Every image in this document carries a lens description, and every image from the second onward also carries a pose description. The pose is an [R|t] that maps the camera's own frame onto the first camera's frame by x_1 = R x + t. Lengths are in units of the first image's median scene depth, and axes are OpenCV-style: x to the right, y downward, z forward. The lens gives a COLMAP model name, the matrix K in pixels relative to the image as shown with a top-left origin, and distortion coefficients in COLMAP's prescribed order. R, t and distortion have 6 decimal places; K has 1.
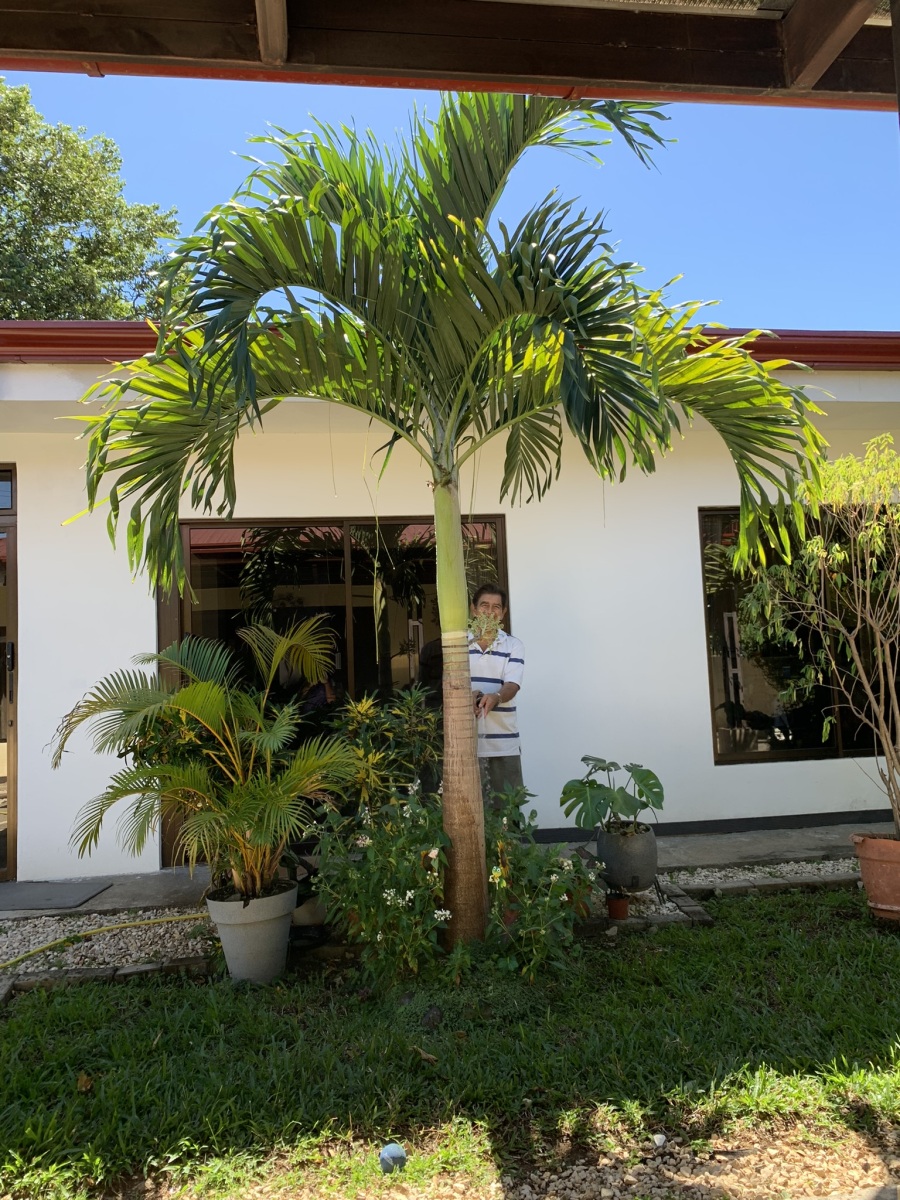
lens RADIAL K [[931.4, 0, 450.0], [0, 931.4, 600.0], [0, 0, 1]] dist [0.099447, -0.143229]
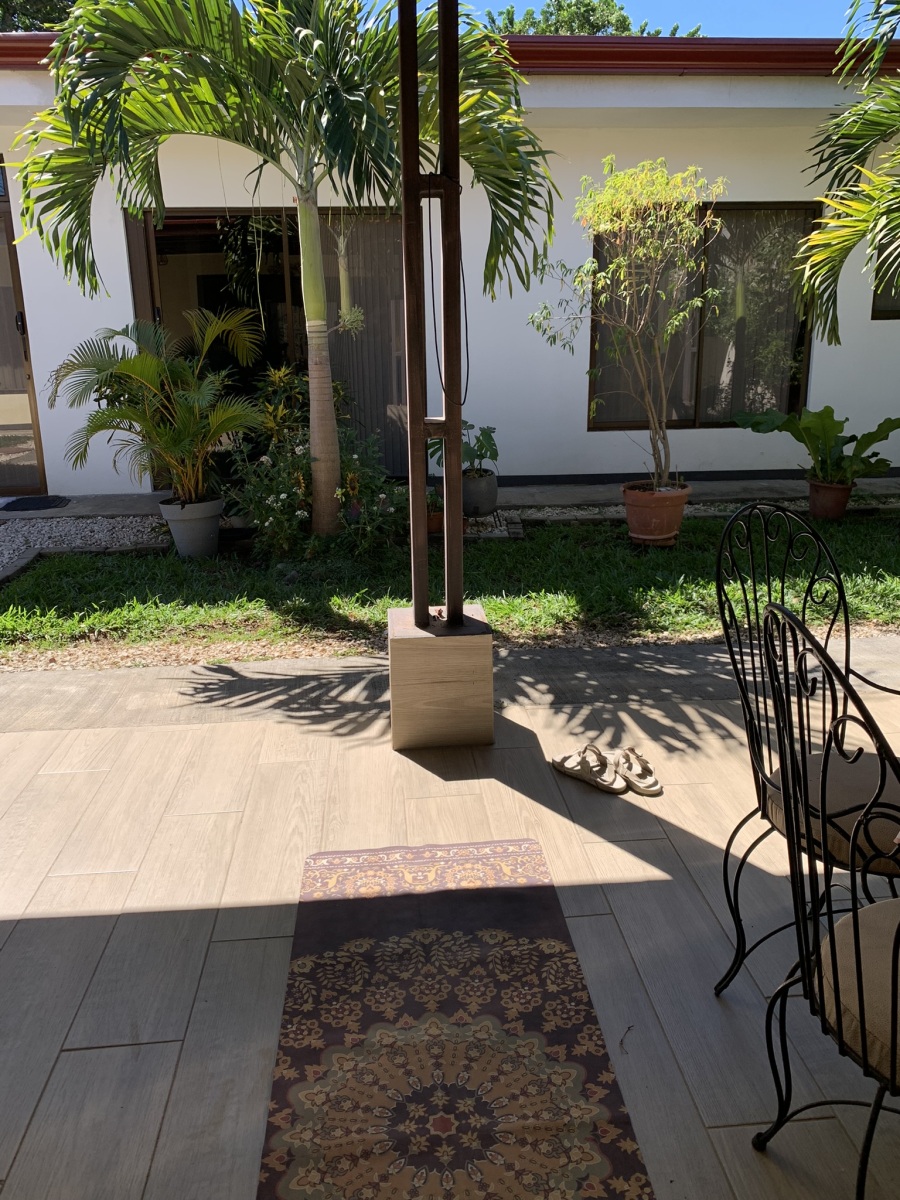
lens RADIAL K [[931.4, 0, 450.0], [0, 931.4, 600.0], [0, 0, 1]] dist [0.099447, -0.143229]
pose [[0.997517, 0.045135, -0.054063, 0.246777], [-0.023948, 0.939282, 0.342310, -0.048168], [0.066231, -0.340165, 0.938031, -0.350273]]
